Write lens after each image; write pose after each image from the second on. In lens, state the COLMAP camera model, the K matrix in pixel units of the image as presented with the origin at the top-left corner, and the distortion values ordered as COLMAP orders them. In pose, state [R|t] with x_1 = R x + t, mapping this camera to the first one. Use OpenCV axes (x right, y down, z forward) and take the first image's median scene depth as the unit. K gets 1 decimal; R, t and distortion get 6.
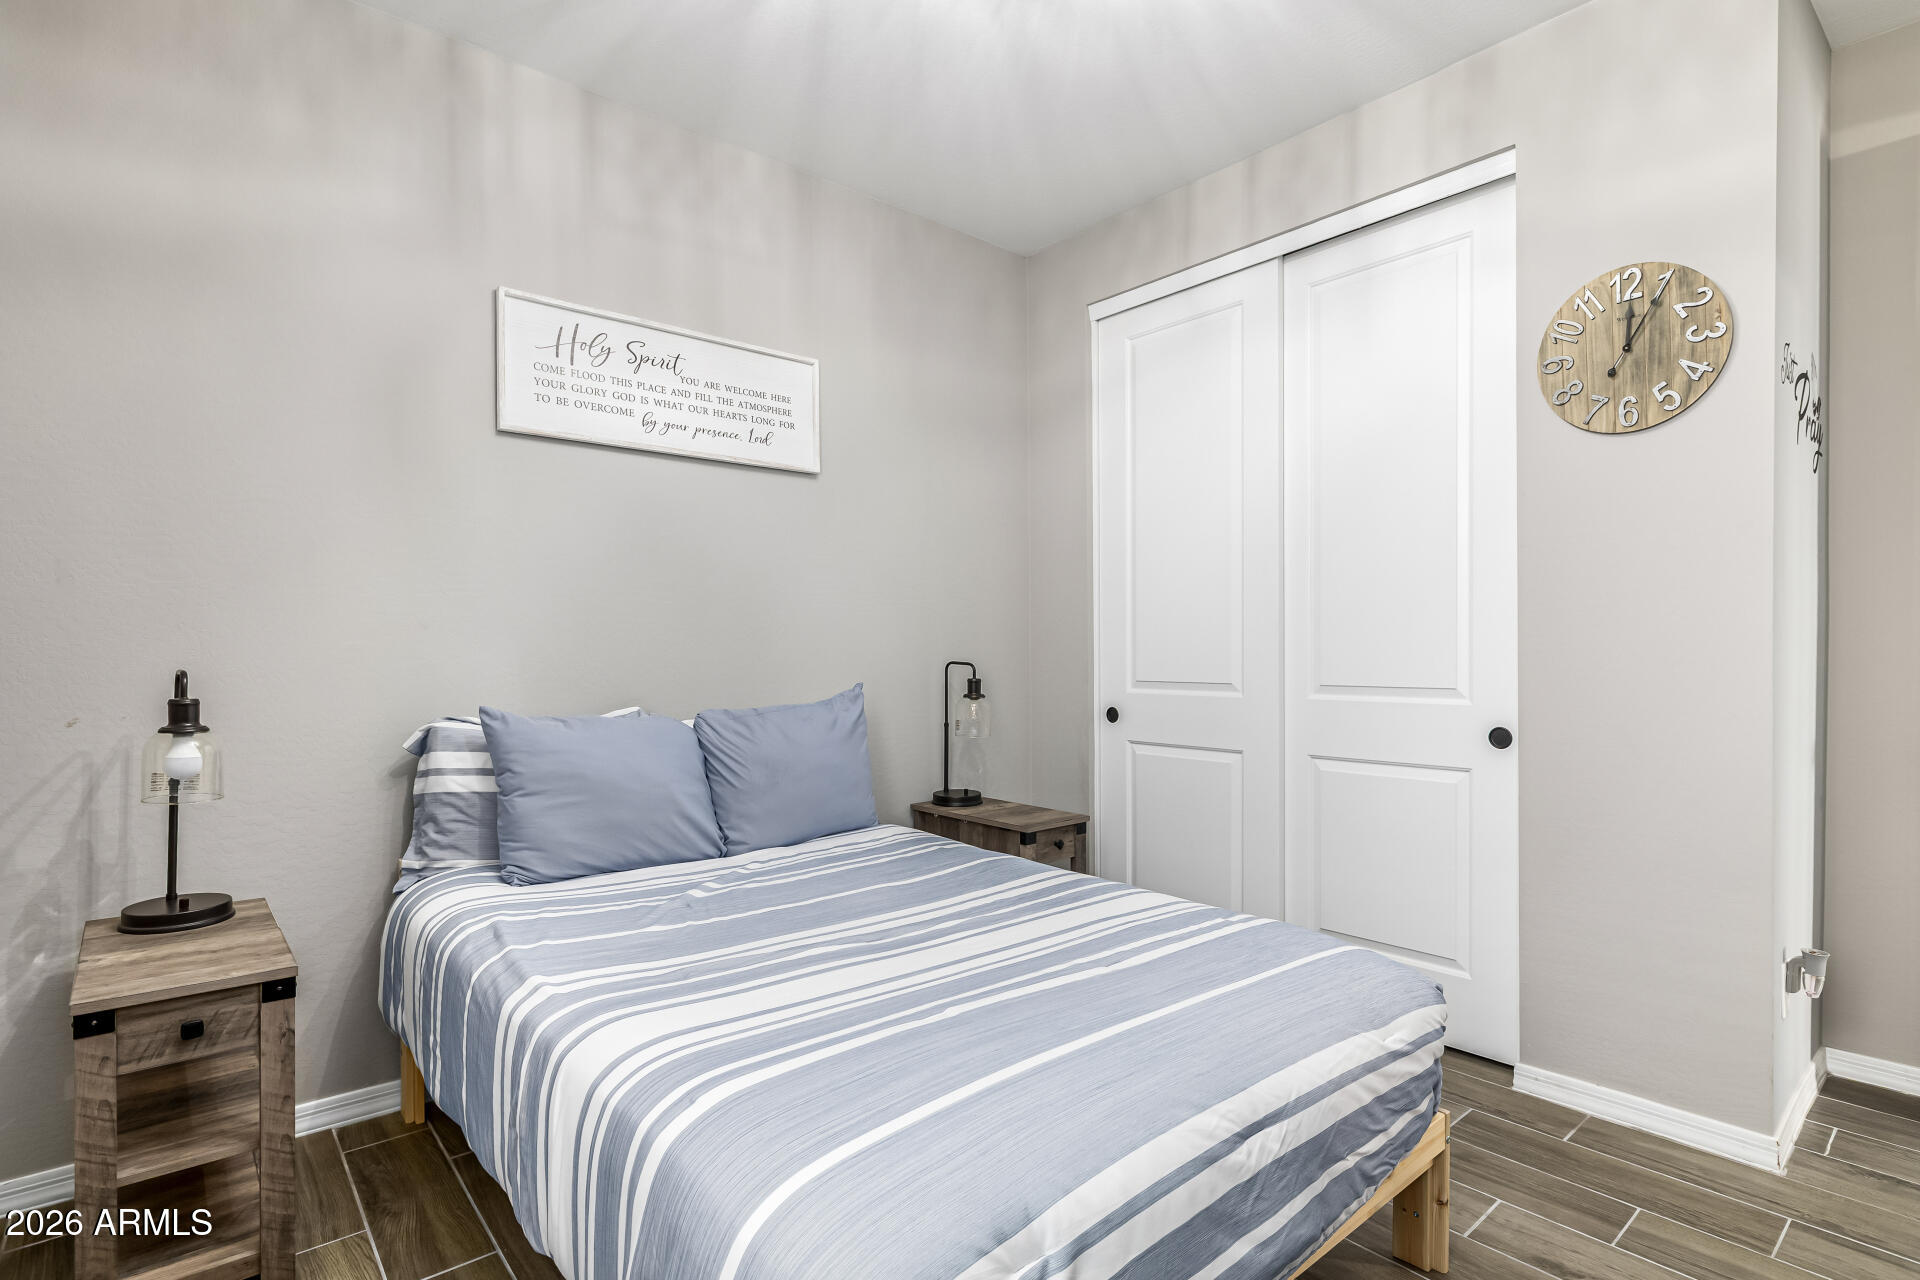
lens RADIAL K [[931.7, 0, 956.0], [0, 931.7, 654.6], [0, 0, 1]] dist [0.009368, 0.001384]
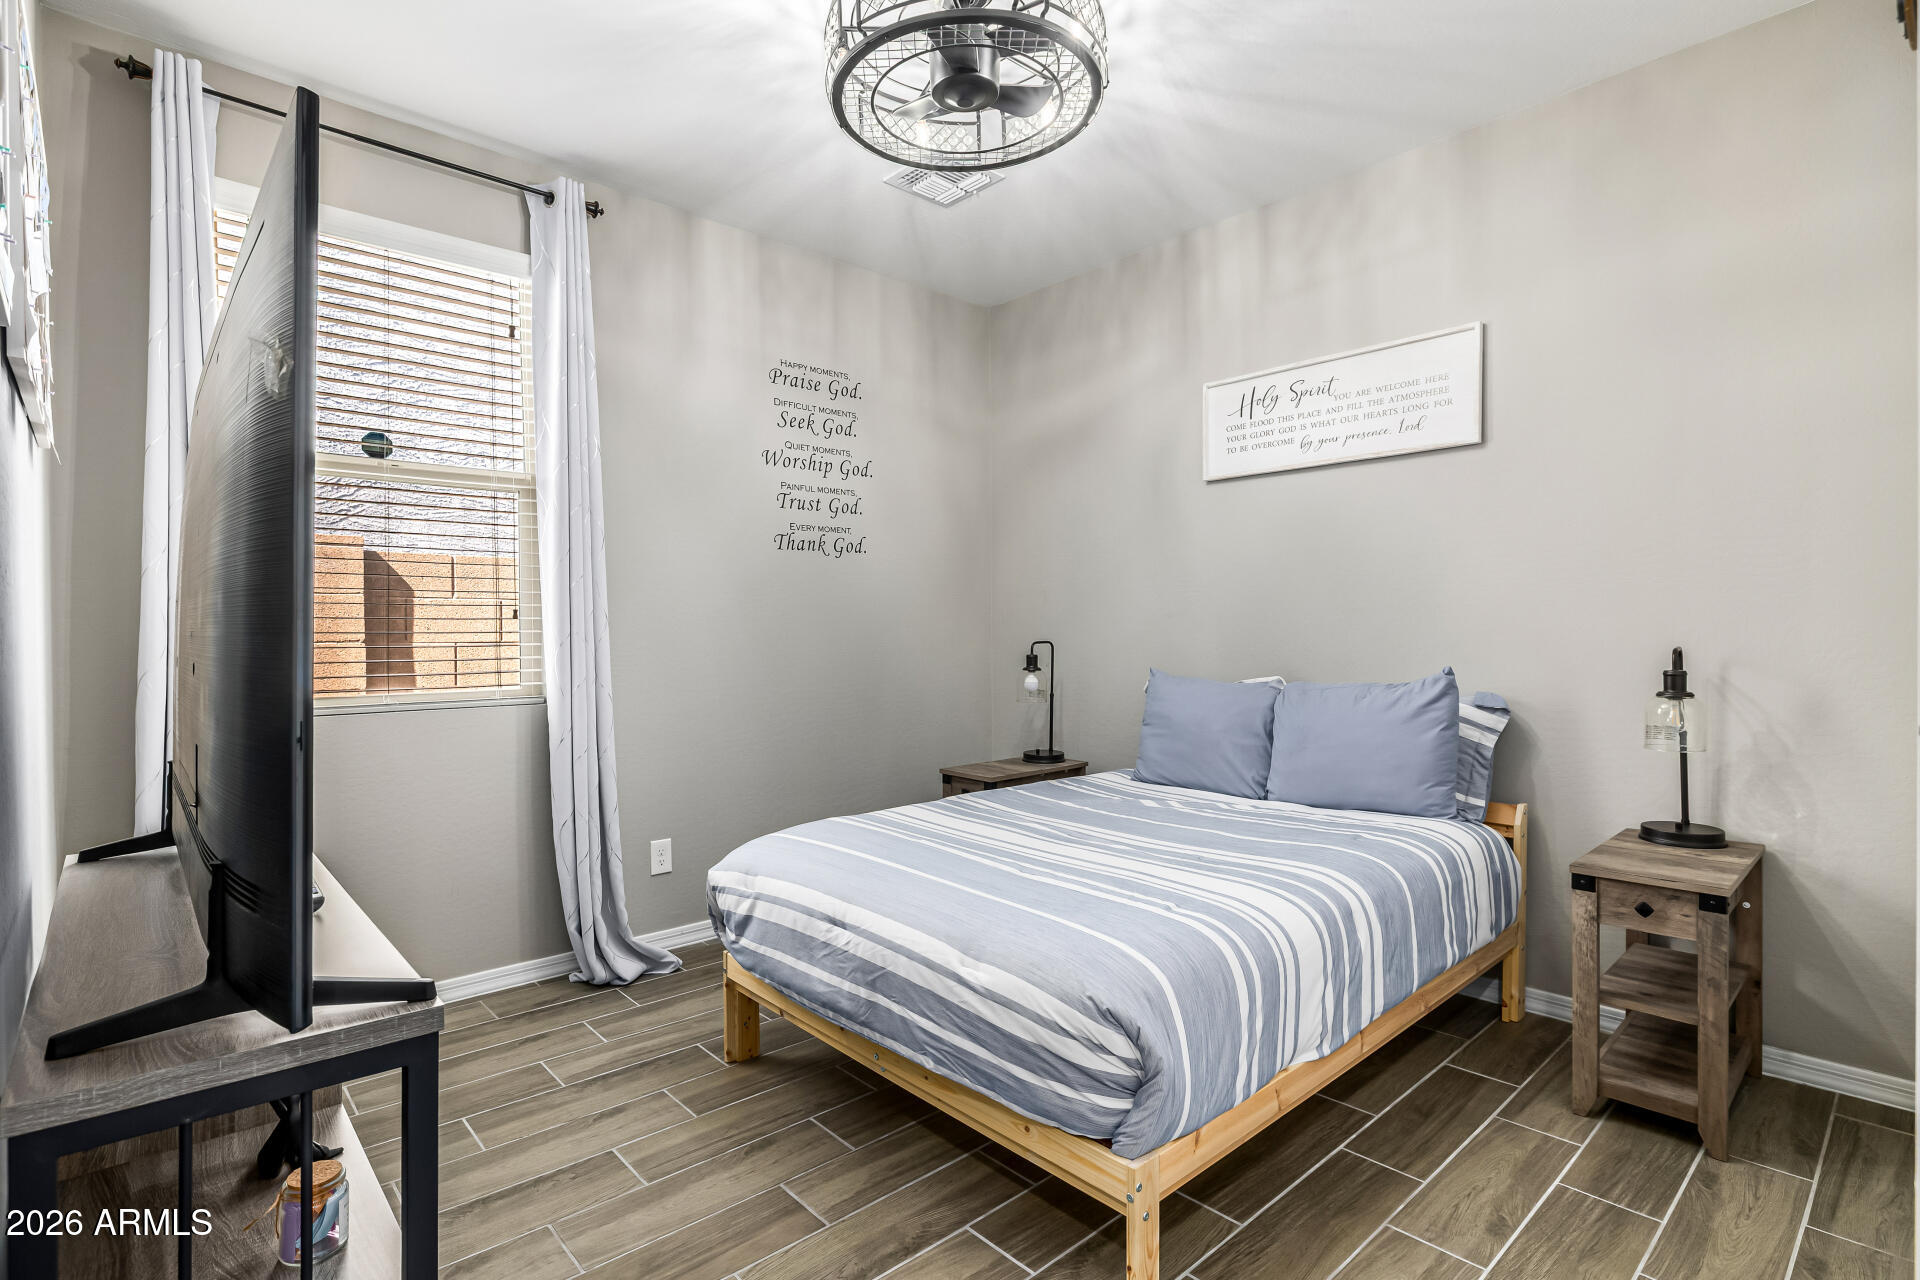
lens RADIAL K [[931.7, 0, 956.6], [0, 931.7, 628.6], [0, 0, 1]] dist [0.009368, 0.001384]
pose [[0.049171, 0.003275, -0.998785, 0.882518], [0.003935, 0.999986, 0.003472, -0.014187], [0.998783, -0.004101, 0.049157, 0.492866]]
